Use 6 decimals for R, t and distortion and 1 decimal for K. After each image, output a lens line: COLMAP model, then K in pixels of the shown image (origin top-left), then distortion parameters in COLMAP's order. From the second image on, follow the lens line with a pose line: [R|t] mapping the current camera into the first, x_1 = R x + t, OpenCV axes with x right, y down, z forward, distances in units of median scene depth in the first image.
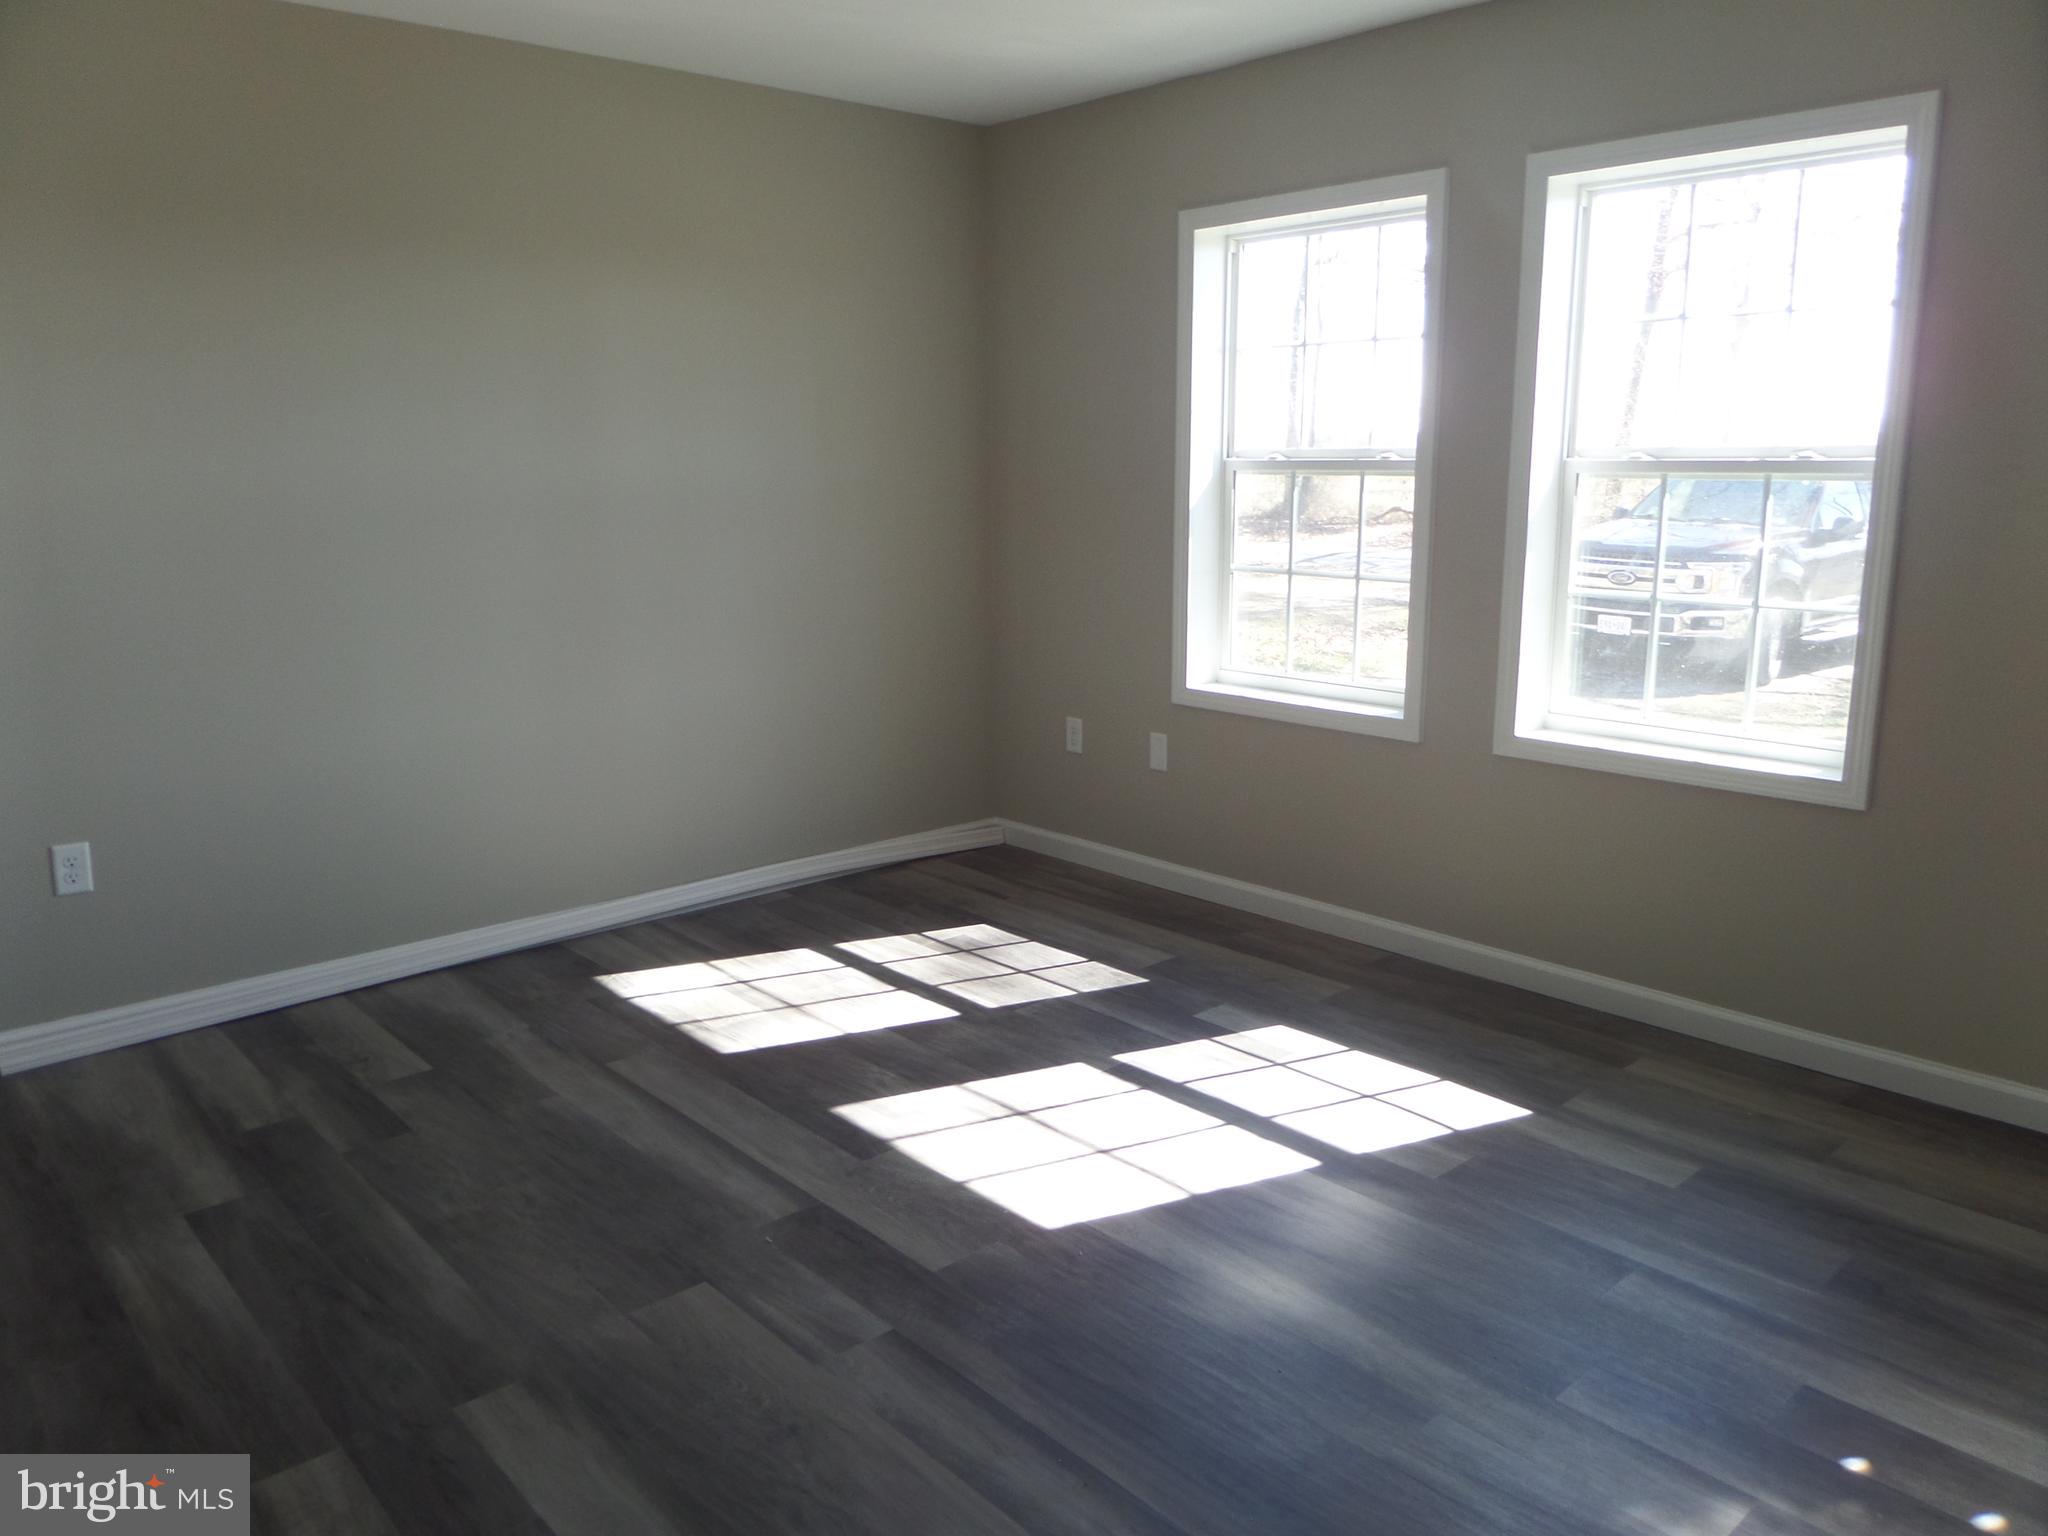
lens RADIAL K [[1477.5, 0, 1023.7], [0, 1477.5, 770.6], [0, 0, 1]] dist [-0.015718, -0.002940]
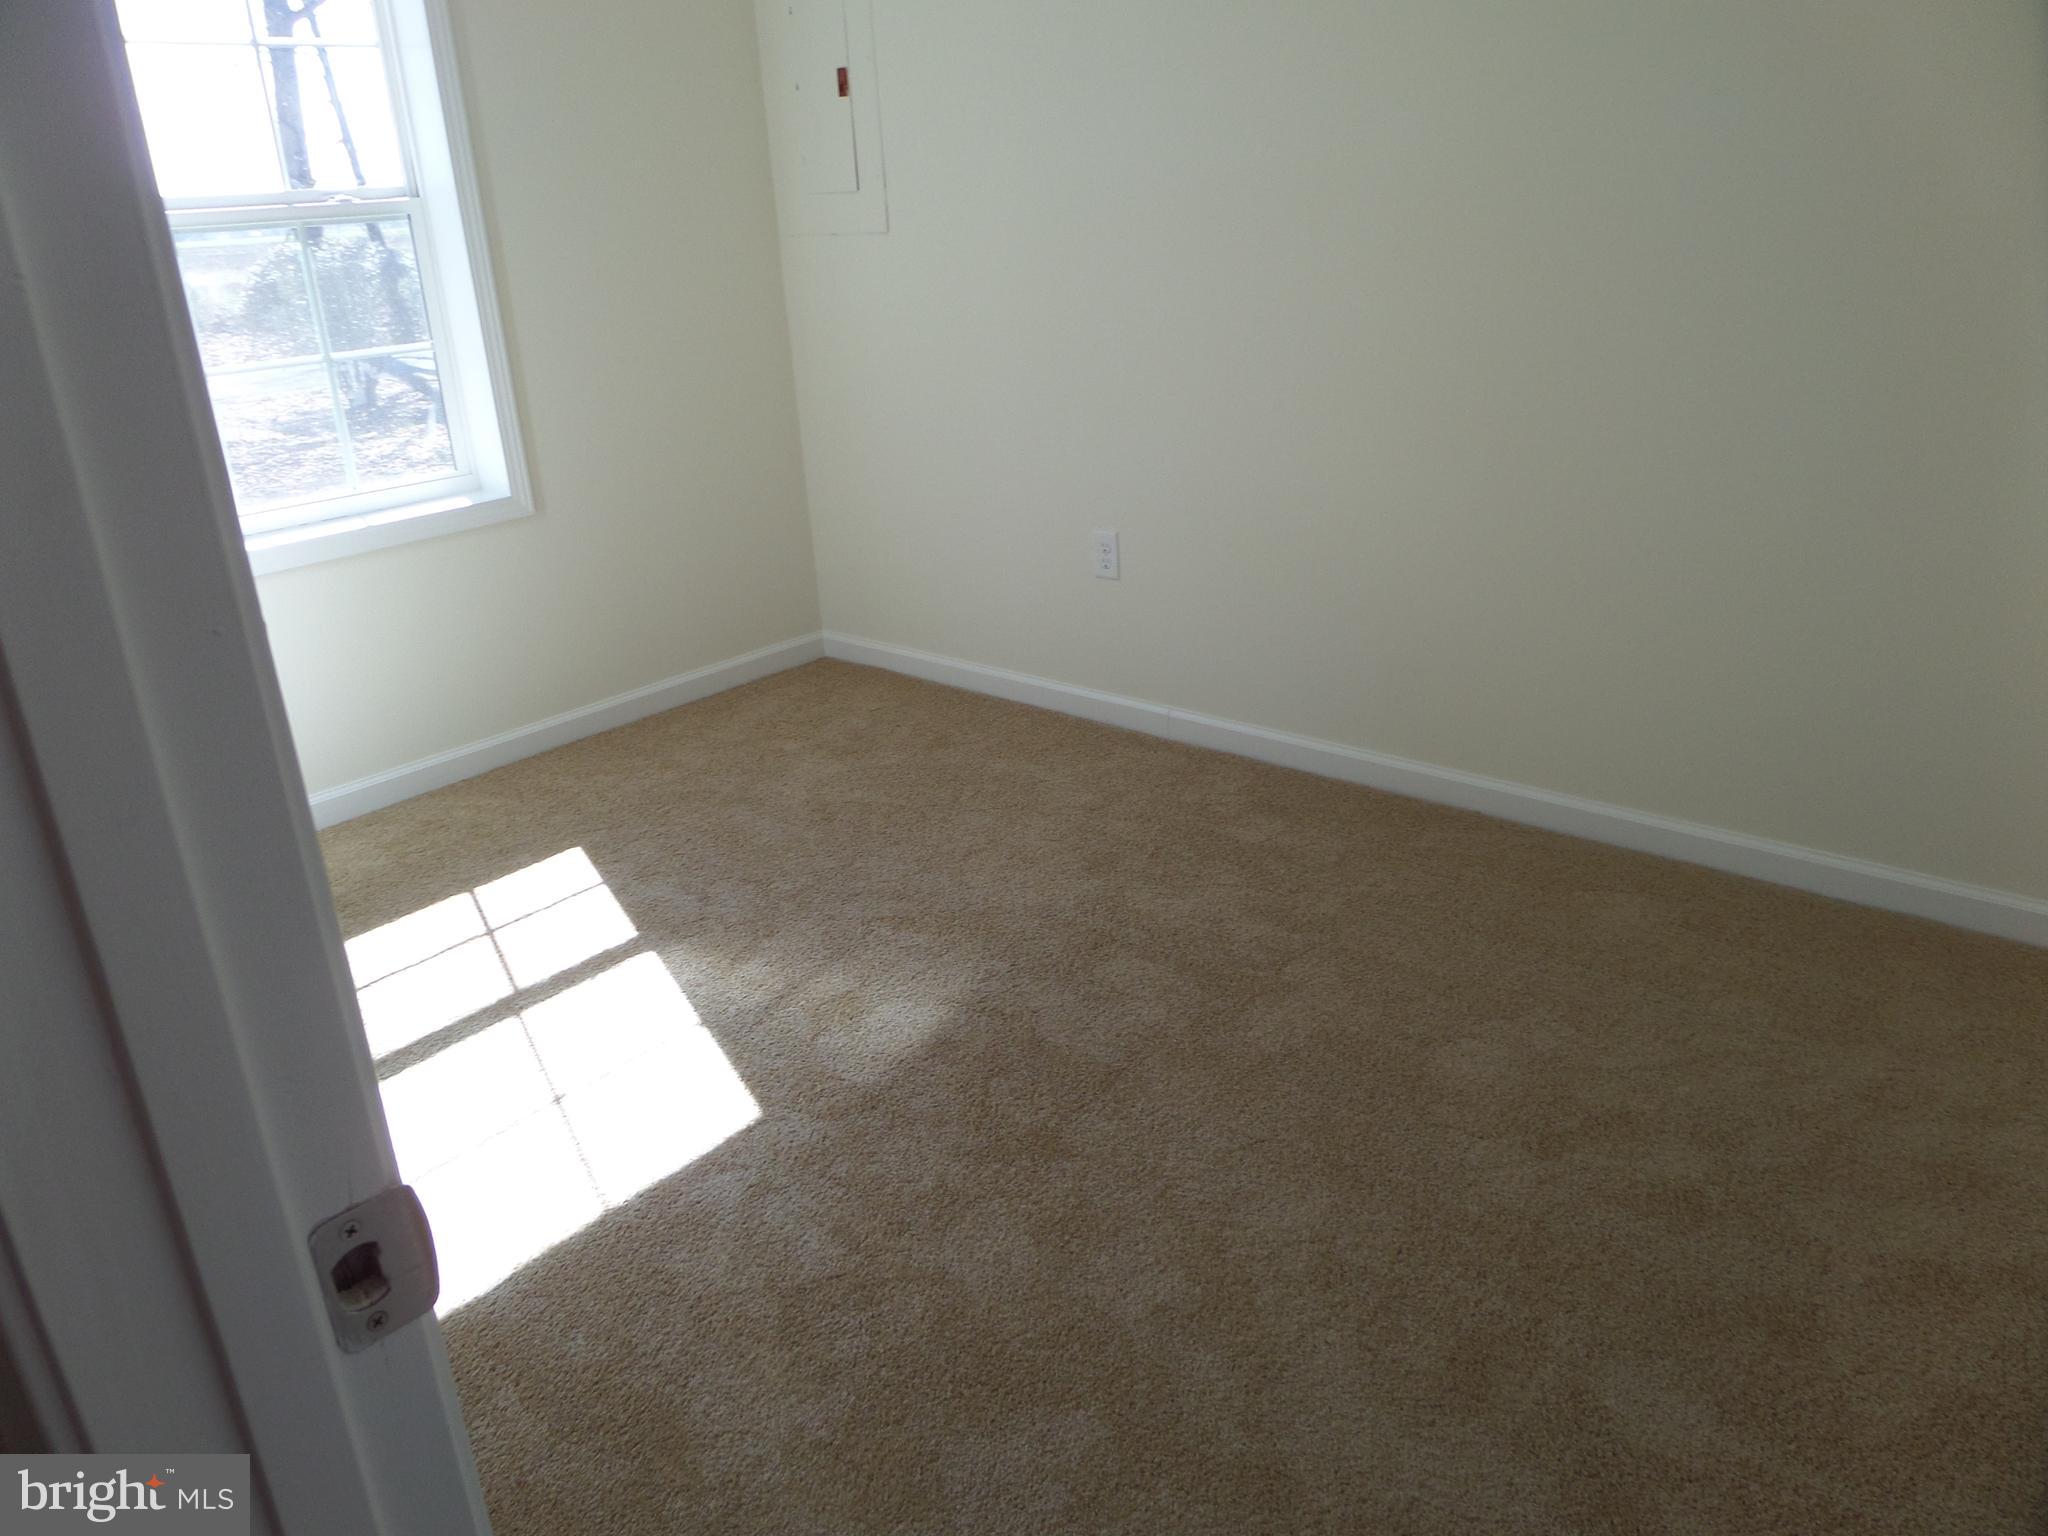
lens RADIAL K [[1477.5, 0, 1029.8], [0, 1477.5, 749.1], [0, 0, 1]] dist [-0.015718, -0.002940]
pose [[-0.168312, -0.337893, 0.926013, -0.557971], [0.260042, 0.890917, 0.372351, -0.115485], [-0.950815, 0.303473, -0.062085, 0.645683]]
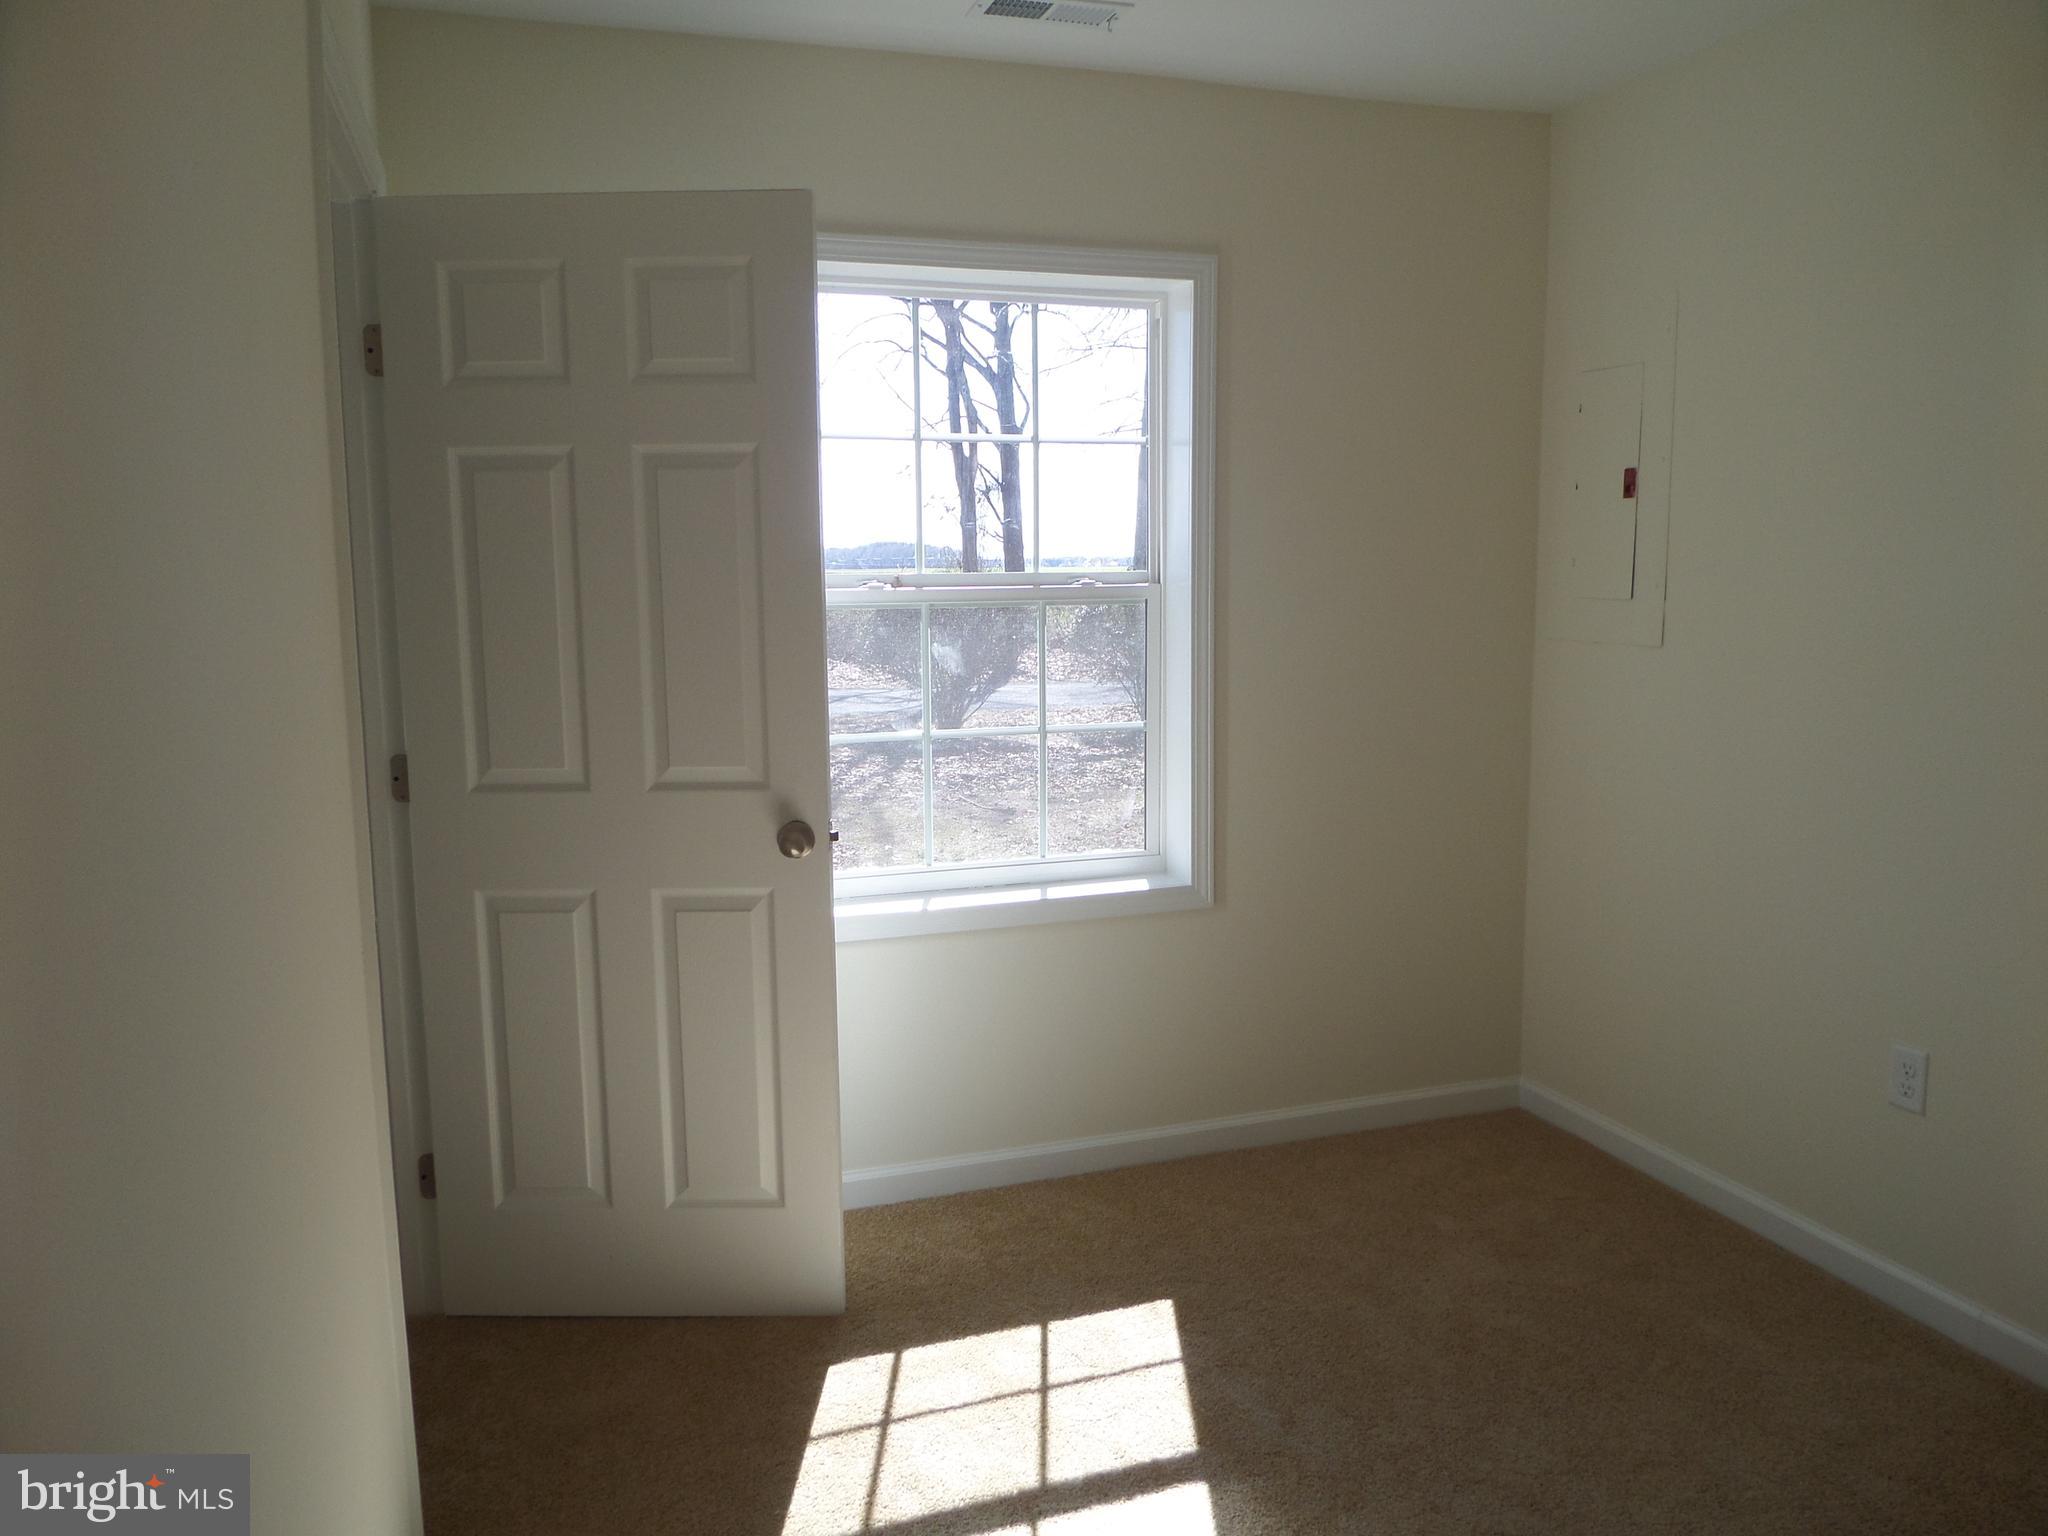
lens RADIAL K [[1477.5, 0, 1014.5], [0, 1477.5, 758.6], [0, 0, 1]] dist [-0.015718, -0.002940]
pose [[0.348845, -0.117900, 0.929735, -0.424518], [0.202999, 0.978009, 0.047854, -0.136727], [-0.914931, 0.172042, 0.365107, 0.608104]]
